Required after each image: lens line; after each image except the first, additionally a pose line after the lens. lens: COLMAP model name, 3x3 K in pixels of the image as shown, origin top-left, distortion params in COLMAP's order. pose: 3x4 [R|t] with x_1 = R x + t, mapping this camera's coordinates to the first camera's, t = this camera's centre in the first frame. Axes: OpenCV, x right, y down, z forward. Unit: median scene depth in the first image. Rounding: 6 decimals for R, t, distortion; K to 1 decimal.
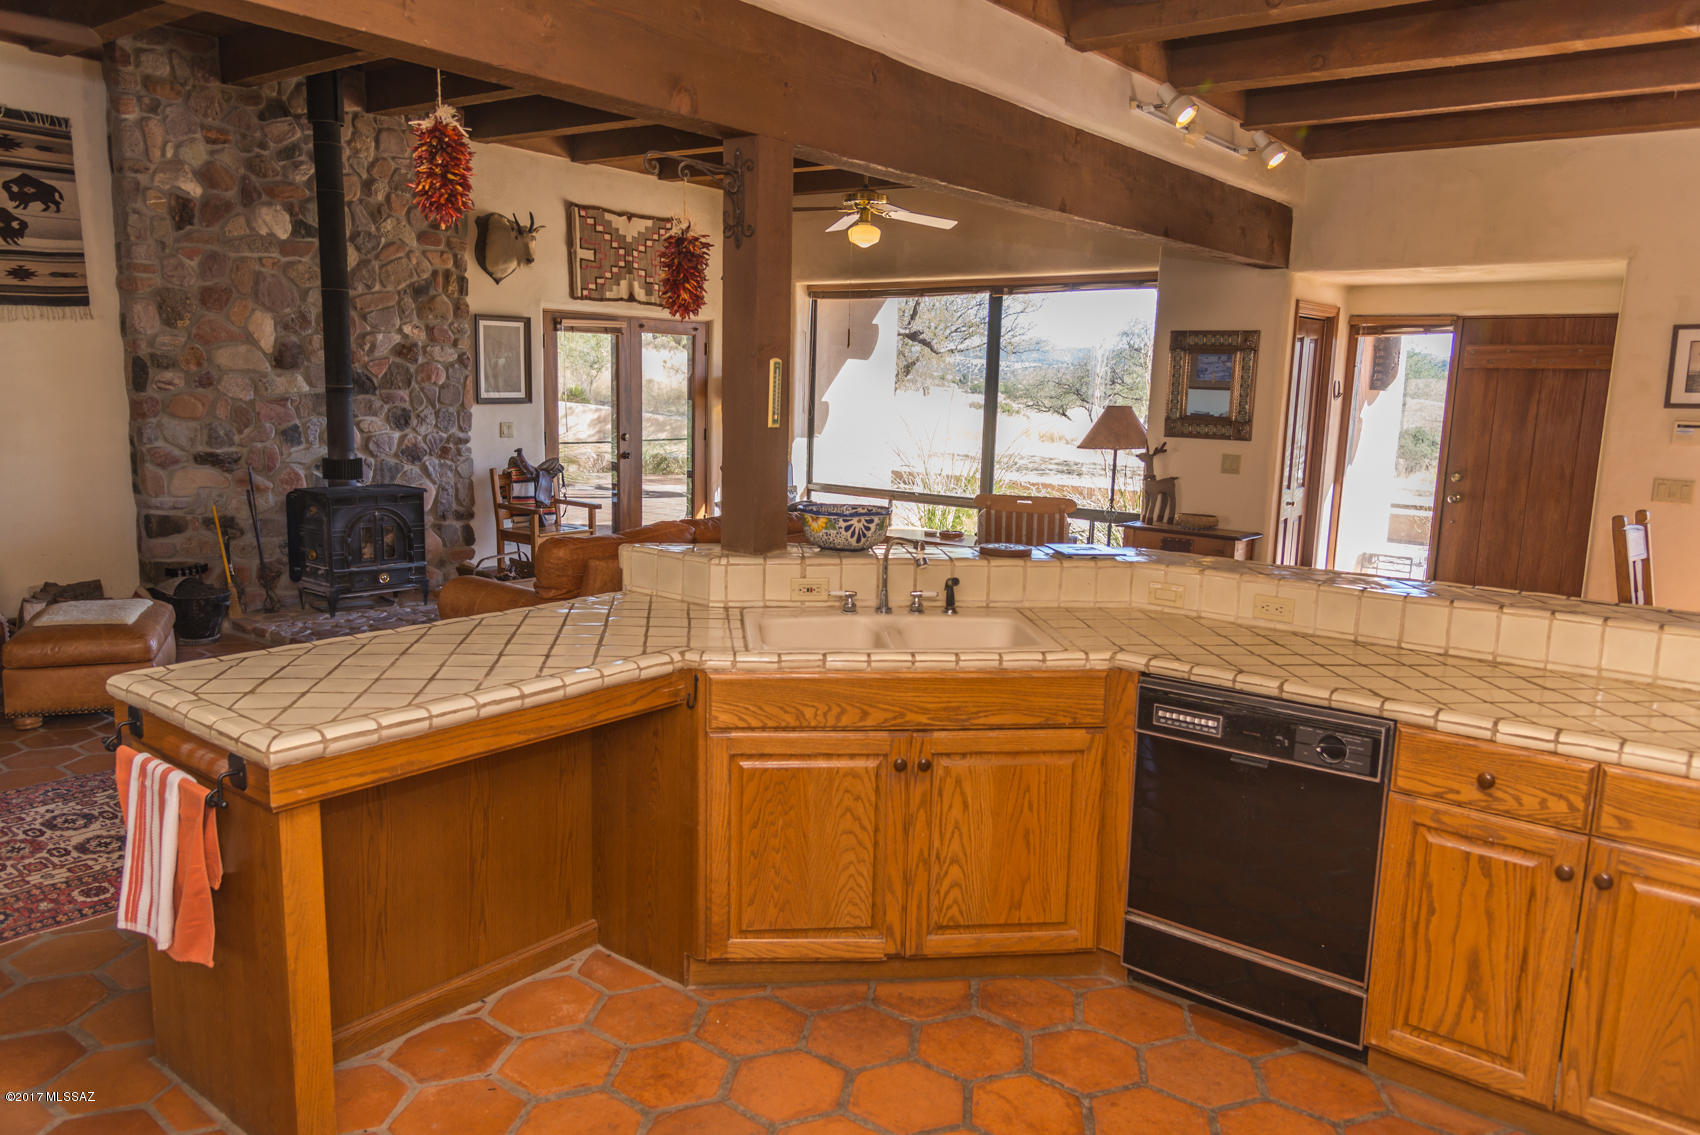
lens RADIAL K [[1183.4, 0, 850.0], [0, 1183.4, 567.5], [0, 0, 1]] dist [0.022981, -0.018065]
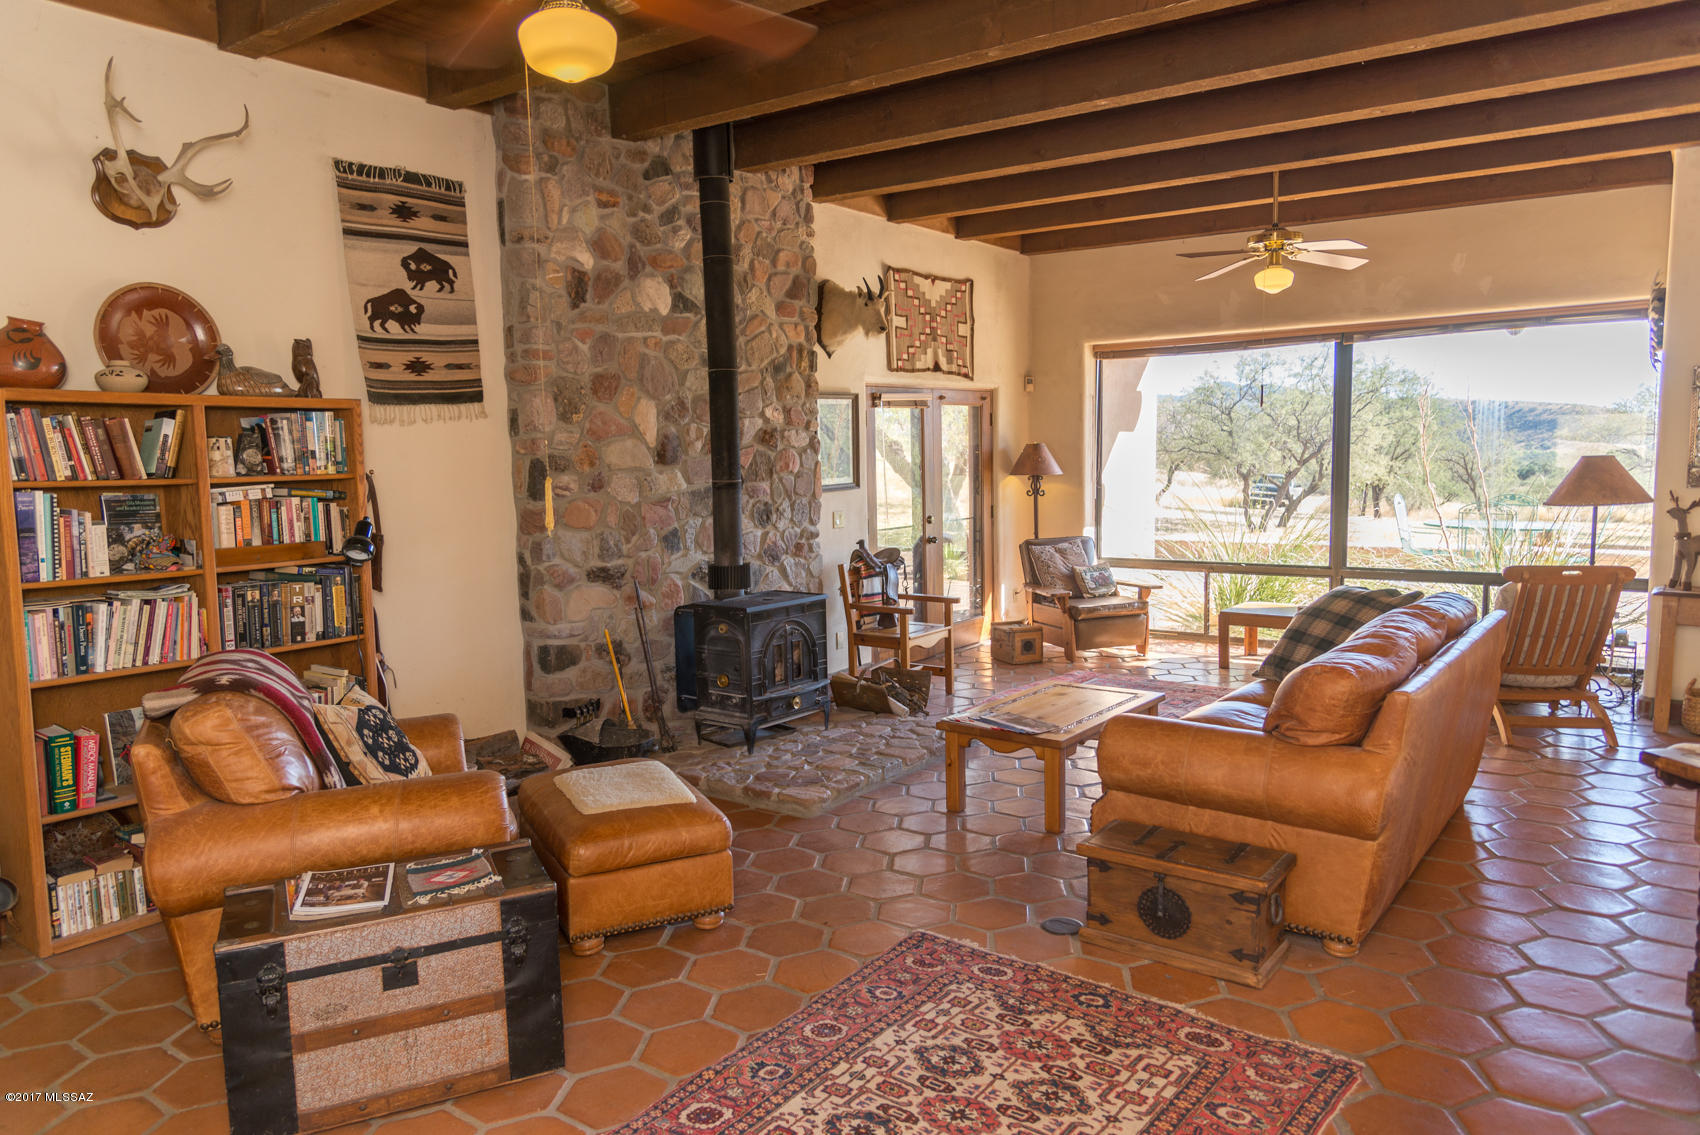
lens RADIAL K [[1138.4, 0, 850.0], [0, 1138.4, 567.5], [0, 0, 1]] dist [0.024864, -0.017000]
pose [[0.998434, -0.052064, 0.020445, -0.365979], [0.053038, 0.997321, -0.050384, -0.044649], [-0.017767, 0.051390, 0.998521, 0.180459]]
